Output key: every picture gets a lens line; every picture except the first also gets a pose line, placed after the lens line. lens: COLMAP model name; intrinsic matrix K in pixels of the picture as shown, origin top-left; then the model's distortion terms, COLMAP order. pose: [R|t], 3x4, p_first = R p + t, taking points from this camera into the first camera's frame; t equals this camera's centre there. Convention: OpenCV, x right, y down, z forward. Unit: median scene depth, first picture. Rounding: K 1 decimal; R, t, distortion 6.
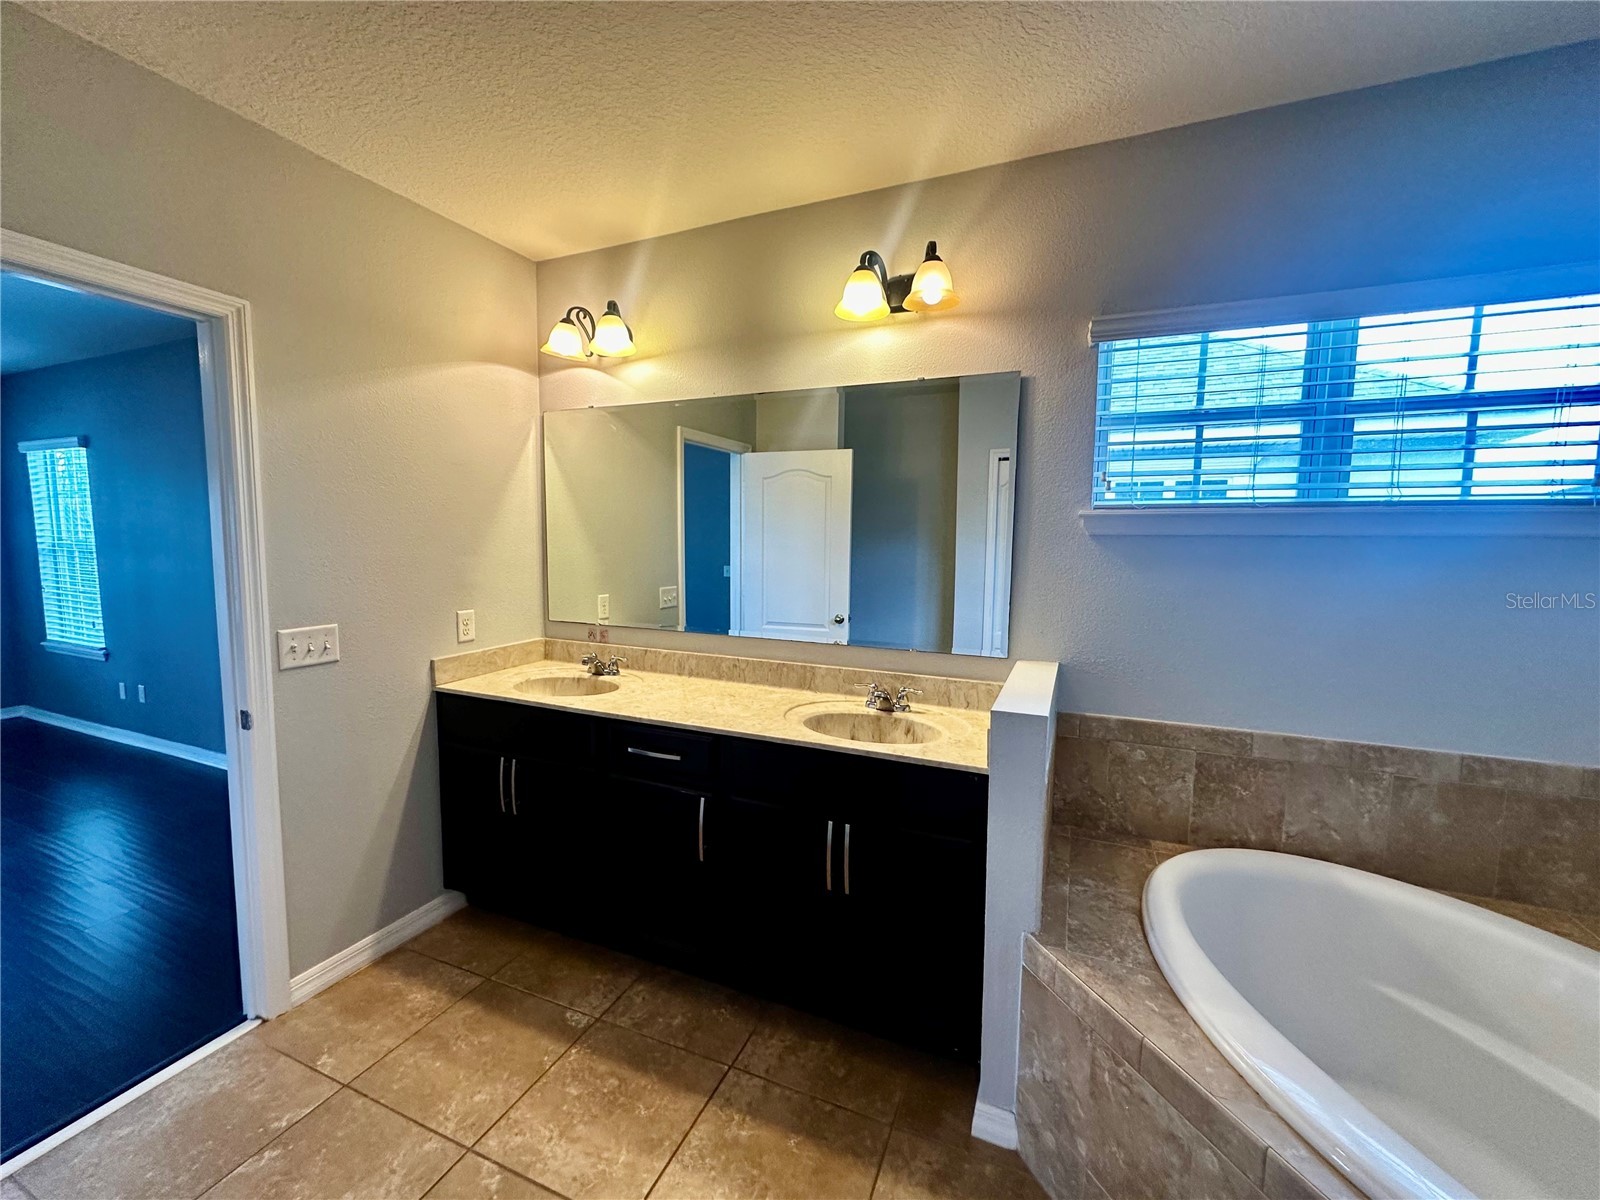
lens RADIAL K [[639.1, 0, 797.8], [0, 639.1, 604.2], [0, 0, 1]] dist [-0.000136, 0.000258]
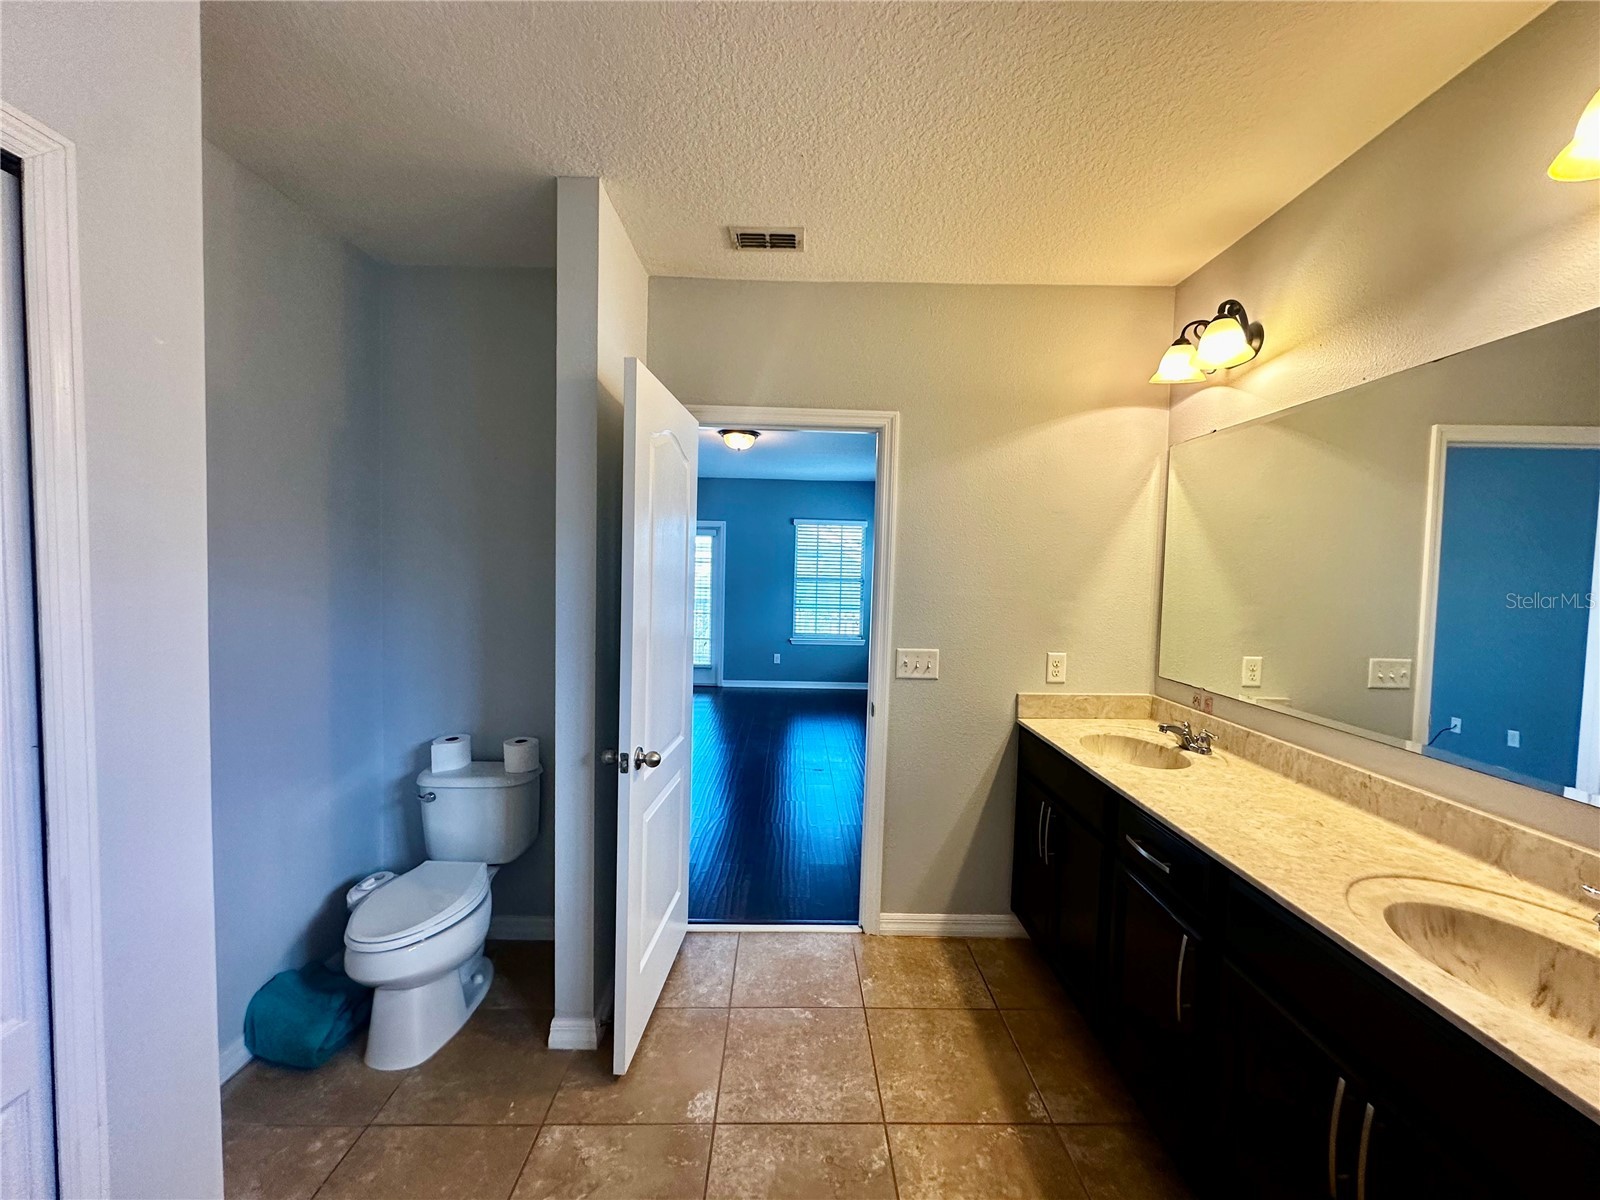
lens RADIAL K [[641.3, 0, 802.6], [0, 641.3, 605.3], [0, 0, 1]] dist [-0.000291, 0.000060]
pose [[0.405947, 0.048024, -0.912634, 0.302985], [-0.111893, 0.993717, 0.002520, -0.027304], [0.907021, 0.101094, 0.408770, 0.233688]]
